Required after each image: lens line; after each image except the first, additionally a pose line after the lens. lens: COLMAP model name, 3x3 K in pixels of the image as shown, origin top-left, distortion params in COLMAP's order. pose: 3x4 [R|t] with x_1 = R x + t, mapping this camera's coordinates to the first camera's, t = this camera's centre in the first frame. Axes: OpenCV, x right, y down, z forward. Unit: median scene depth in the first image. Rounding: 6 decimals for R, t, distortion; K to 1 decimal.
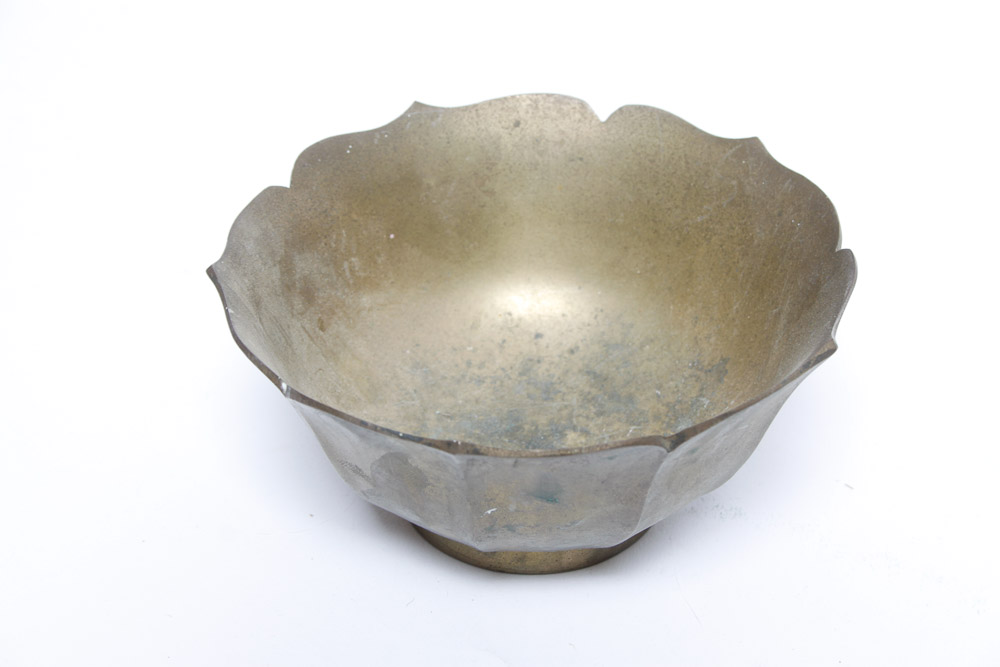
lens RADIAL K [[2545.4, 0, 499.7], [0, 2545.4, 333.6], [0, 0, 1]] dist [-0.001871, 0.000000]
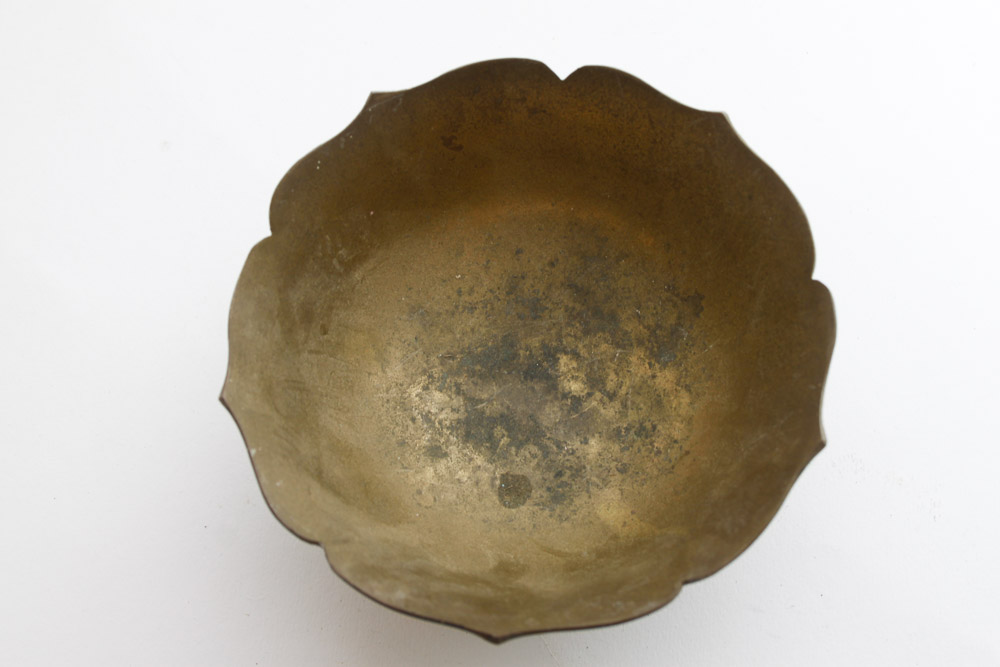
lens RADIAL K [[1845.3, 0, 500.5], [0, 1845.3, 333.4], [0, 0, 1]] dist [-0.046056, 0.000000]
pose [[0.990245, -0.139339, 0.000055, 0.002695], [0.107630, 0.765145, 0.634799, -0.474162], [-0.088494, -0.628600, 0.772677, 0.389002]]
